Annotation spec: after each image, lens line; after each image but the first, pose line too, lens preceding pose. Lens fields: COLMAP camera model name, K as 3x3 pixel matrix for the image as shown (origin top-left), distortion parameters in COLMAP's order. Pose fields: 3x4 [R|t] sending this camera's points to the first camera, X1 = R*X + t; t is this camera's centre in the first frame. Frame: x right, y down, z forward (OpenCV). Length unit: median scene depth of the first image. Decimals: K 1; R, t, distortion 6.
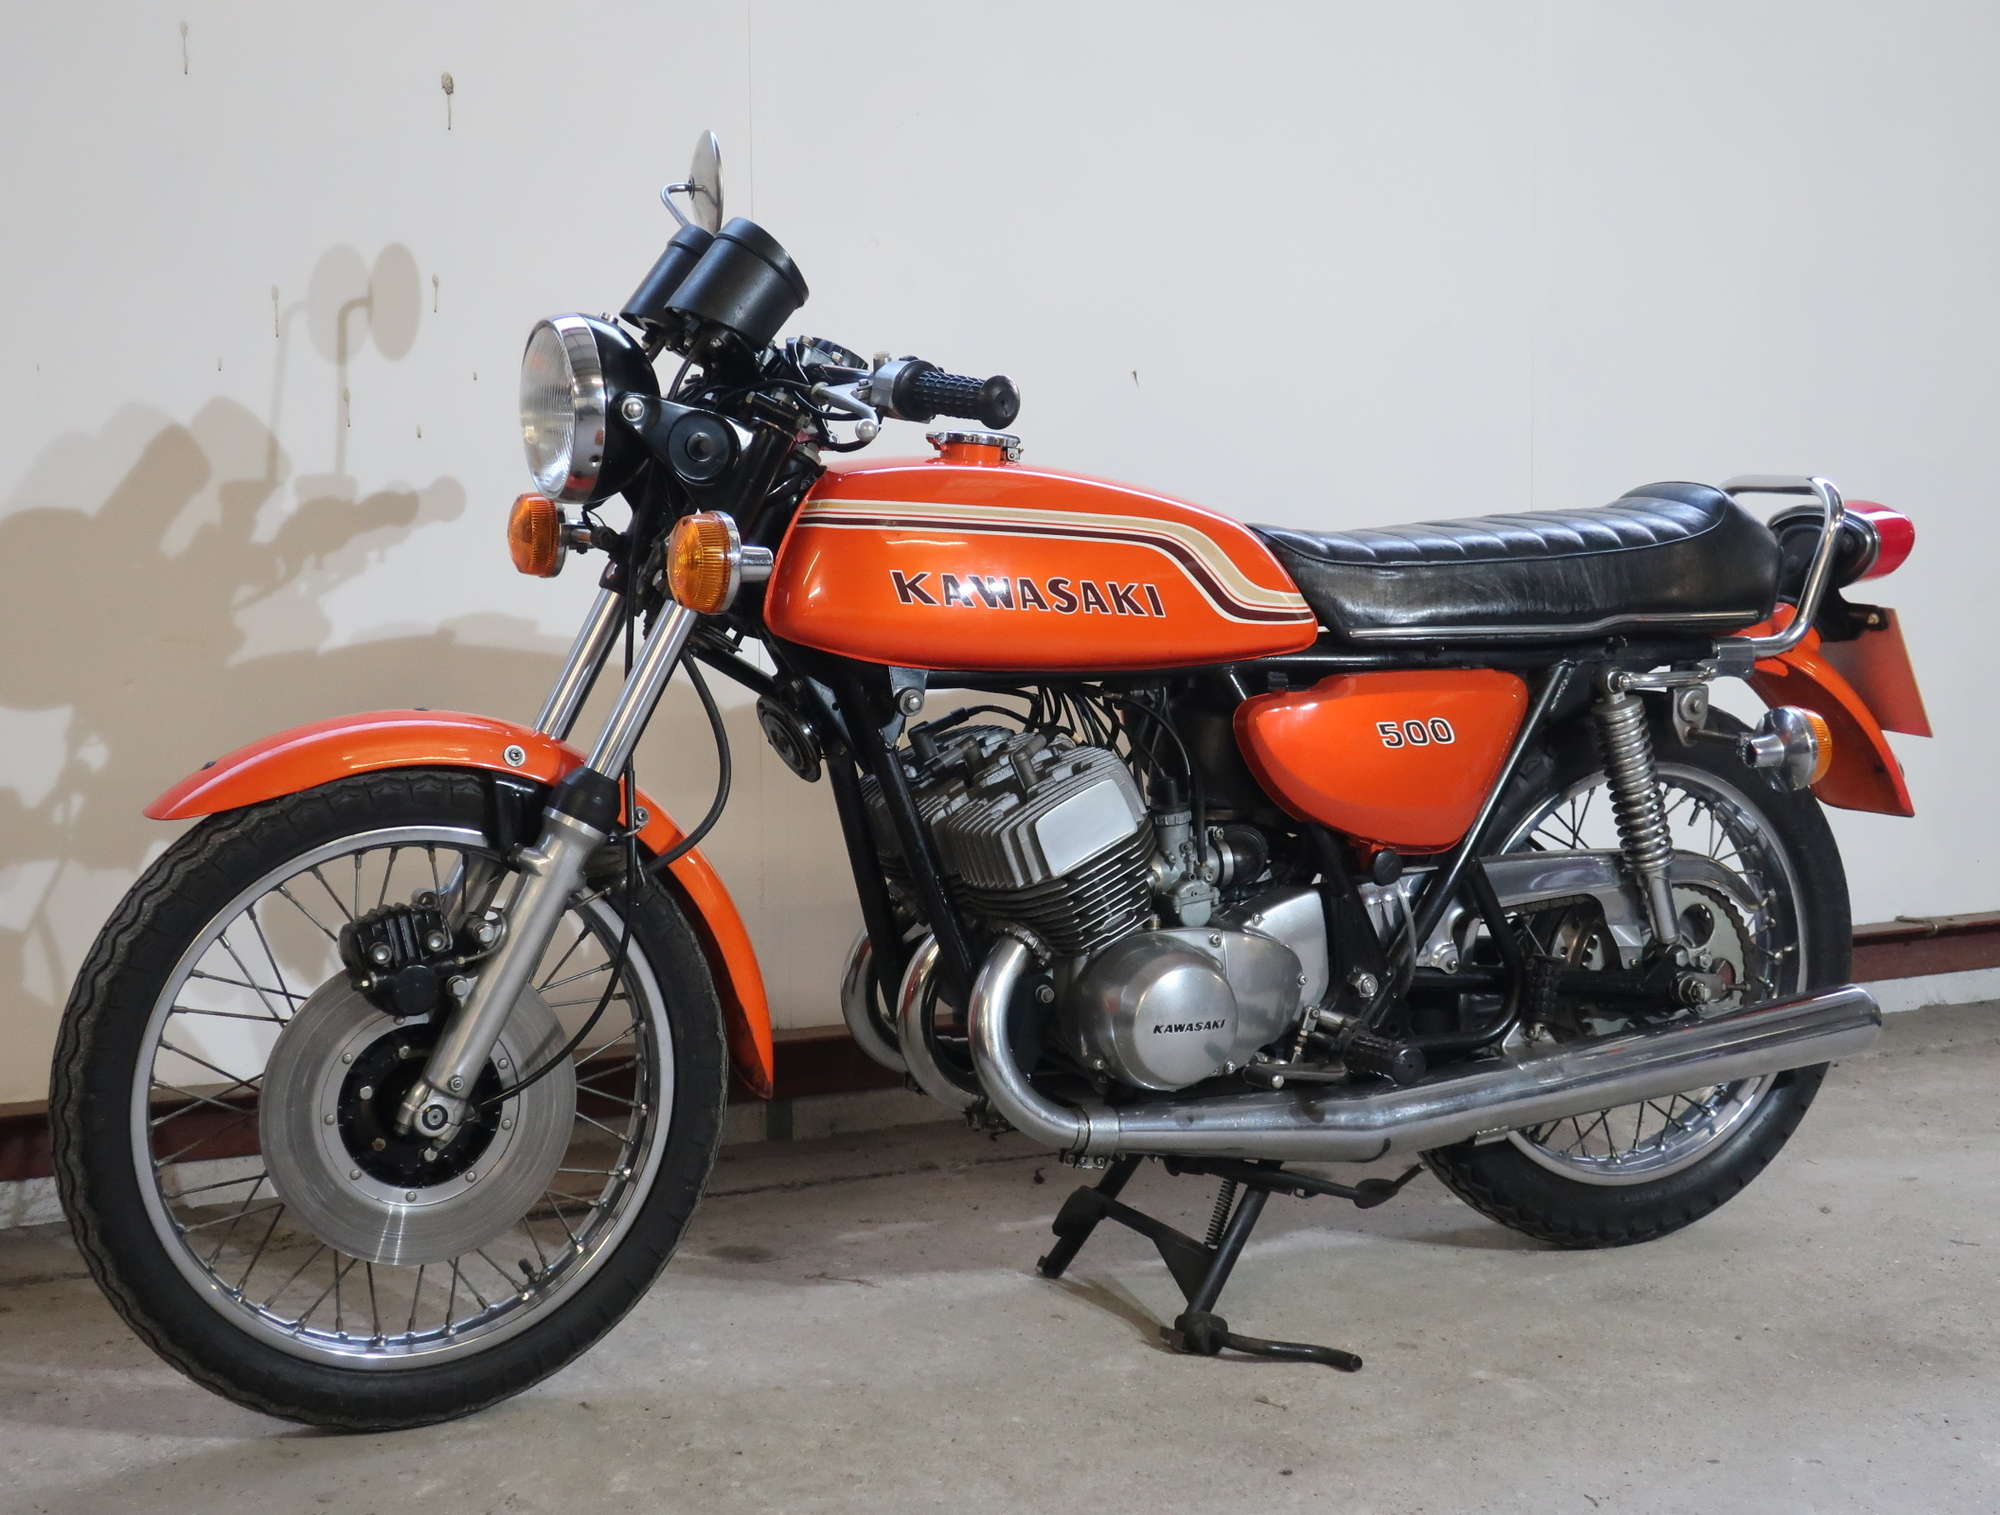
lens RADIAL K [[3161.8, 0, 1000.0], [0, 3161.8, 757.5], [0, 0, 1]] dist [0.019479, 0.131761]
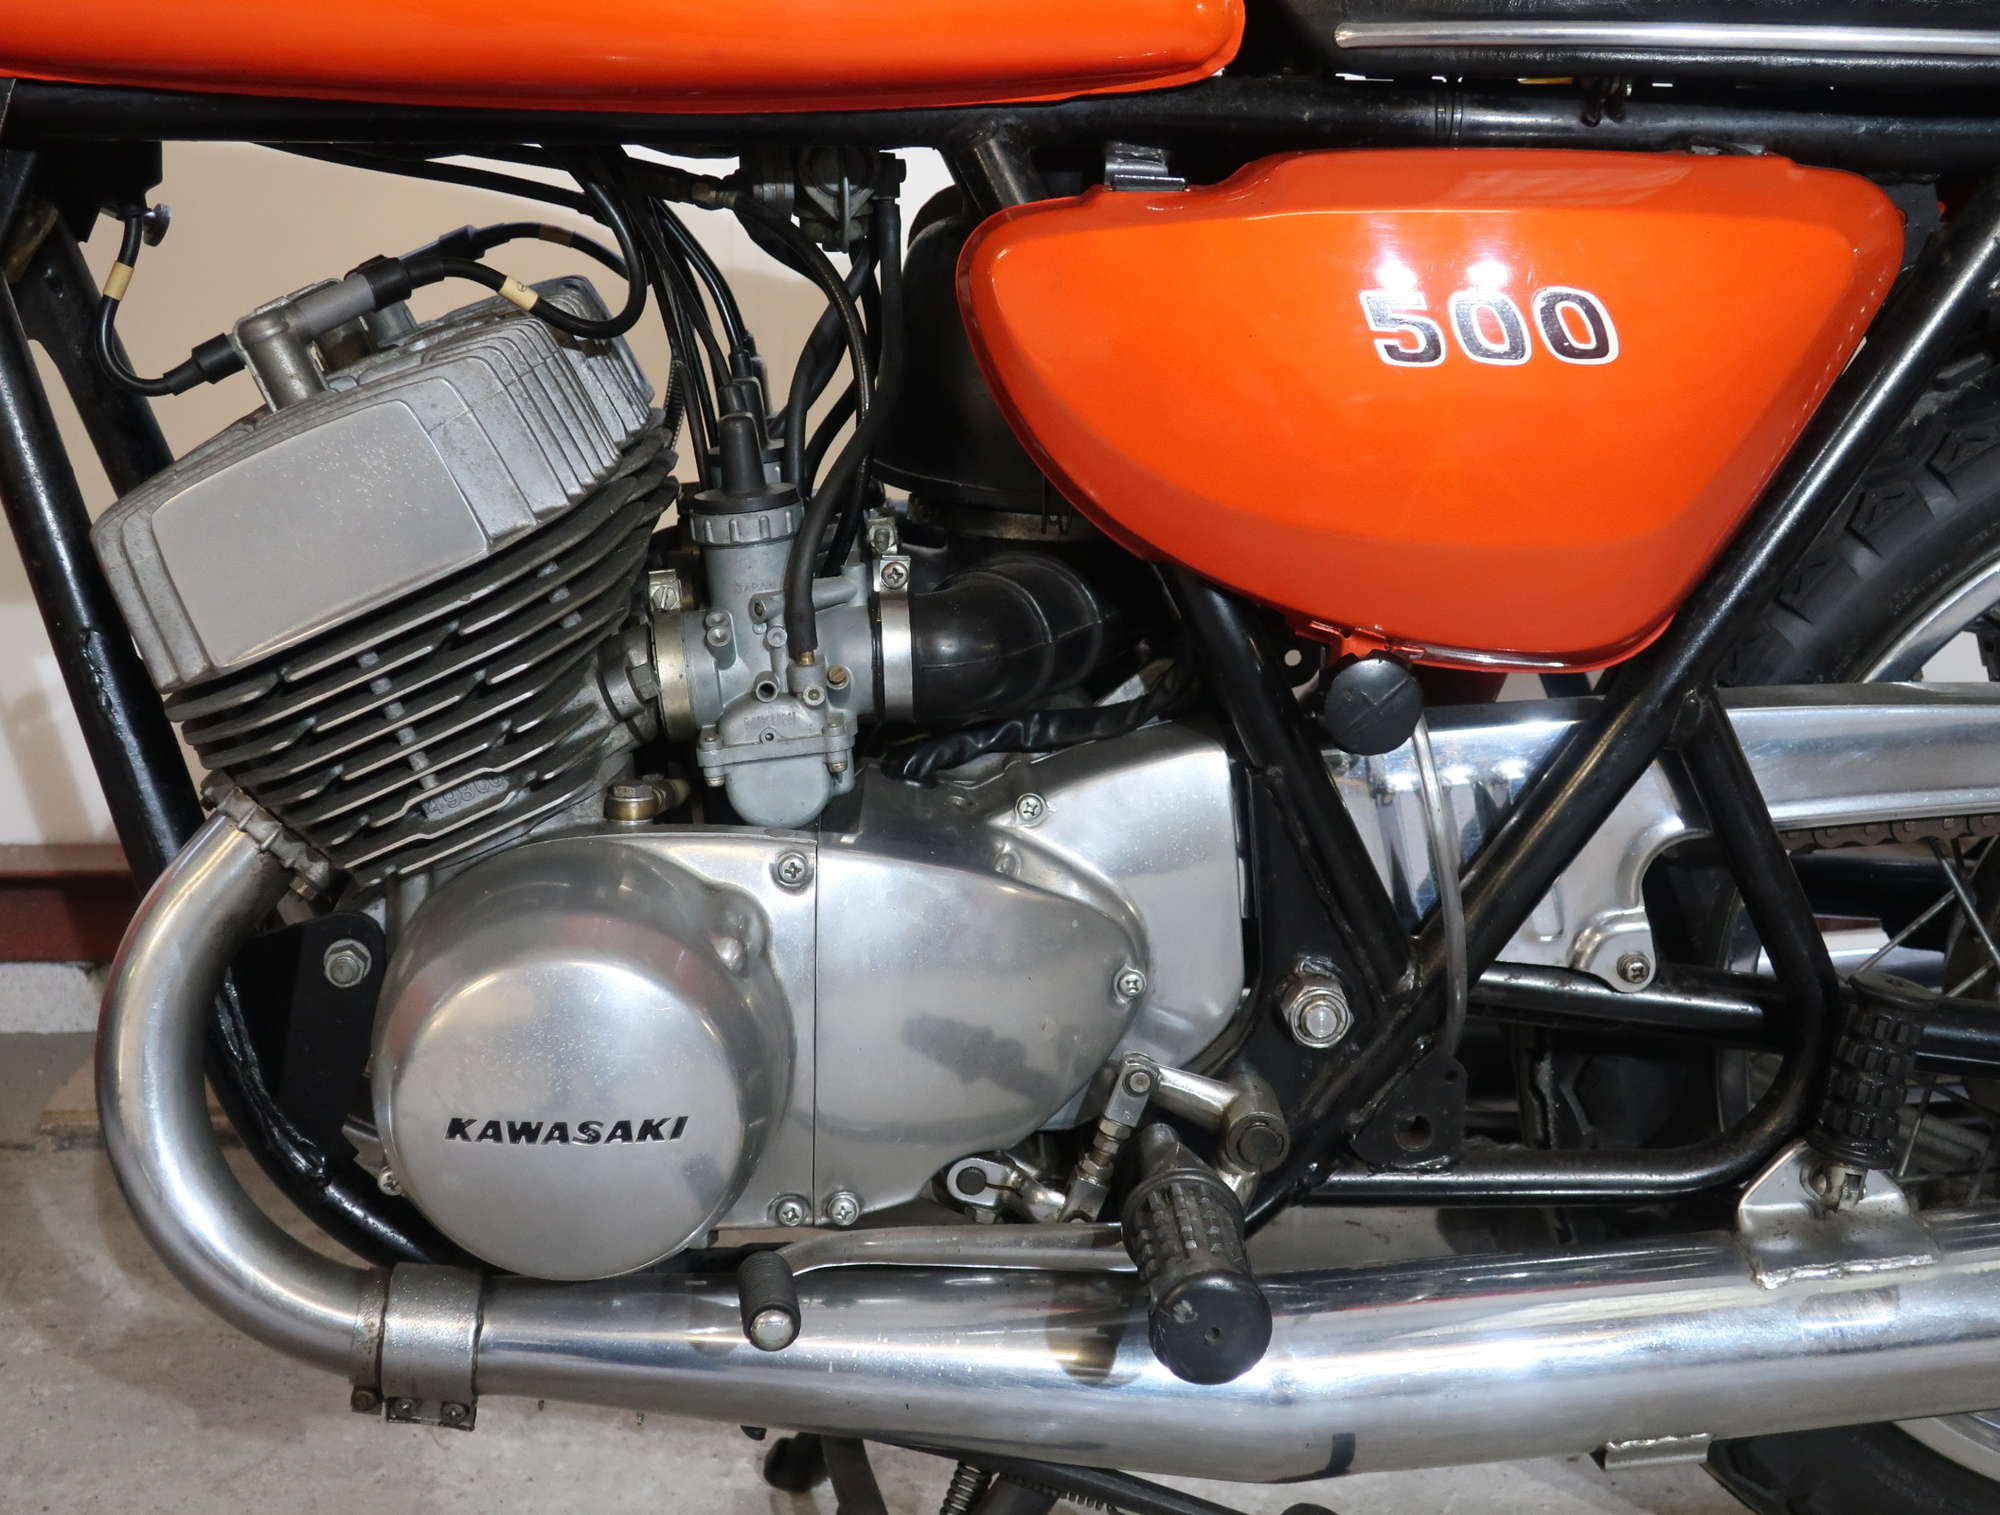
lens RADIAL K [[2729.3, 0, 1000.0], [0, 2729.3, 757.5], [0, 0, 1]] dist [-0.008058, -0.043228]
pose [[0.919525, 0.101063, -0.379816, 0.205680], [-0.054217, 0.989753, 0.132100, 0.002321], [0.389274, -0.100877, 0.915581, 0.719985]]
